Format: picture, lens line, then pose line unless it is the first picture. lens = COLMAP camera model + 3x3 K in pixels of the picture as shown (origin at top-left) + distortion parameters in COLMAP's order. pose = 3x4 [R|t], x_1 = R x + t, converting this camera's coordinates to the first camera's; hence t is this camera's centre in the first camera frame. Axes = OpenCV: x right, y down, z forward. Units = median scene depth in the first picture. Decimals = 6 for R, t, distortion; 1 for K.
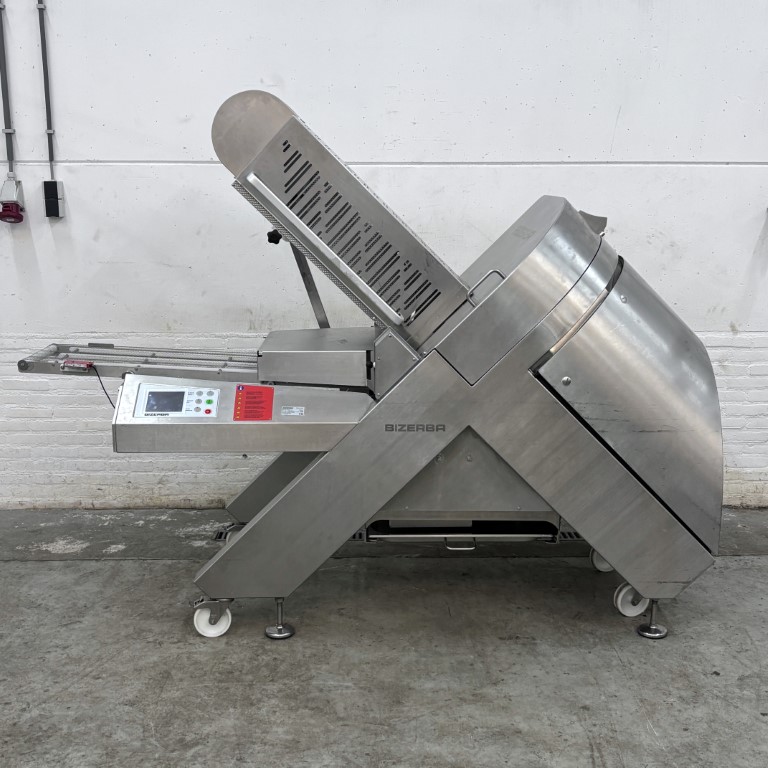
lens RADIAL K [[986.1, 0, 384.6], [0, 986.1, 384.3], [0, 0, 1]] dist [0.031348, 0.000000]
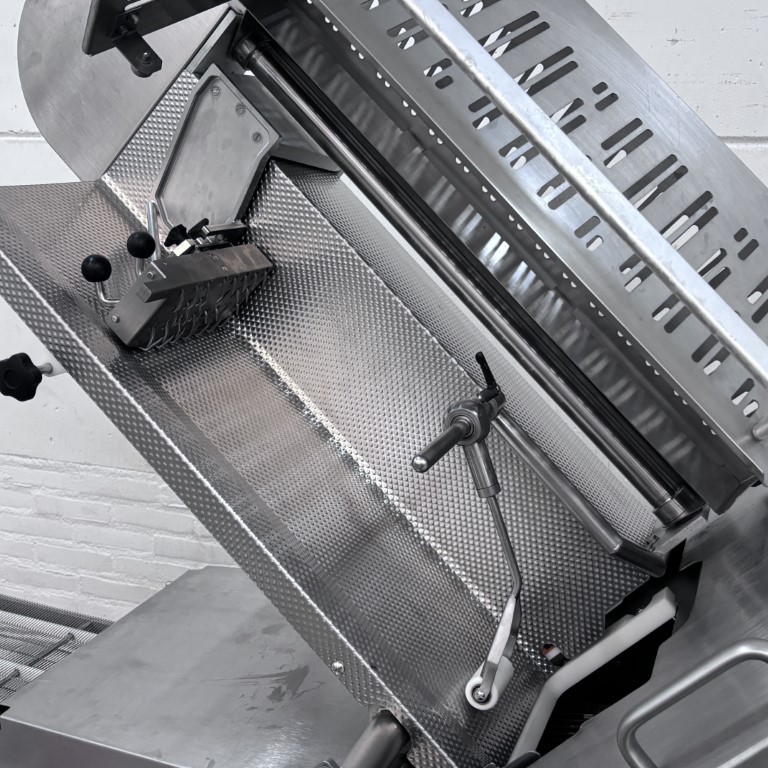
lens RADIAL K [[1056.8, 0, 384.4], [0, 1056.8, 398.3], [0, 0, 1]] dist [0.015674, 0.000000]
pose [[0.934175, 0.089148, -0.345500, 0.083076], [-0.082309, 0.996011, 0.034446, -0.124486], [0.347192, -0.003740, 0.937786, 0.558191]]
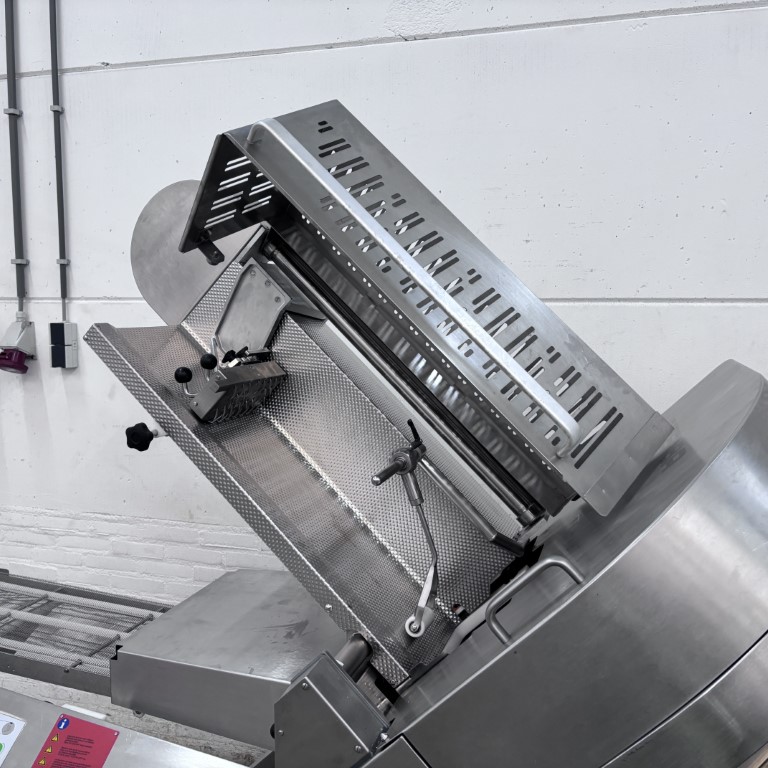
lens RADIAL K [[774.9, 0, 384.3], [0, 774.9, 383.7], [0, 0, 1]] dist [0.007166, 0.000000]
pose [[0.950444, 0.033460, -0.309091, 0.103287], [-0.068946, 0.992121, -0.104606, -0.110082], [0.303156, 0.120732, 0.945262, 0.499290]]
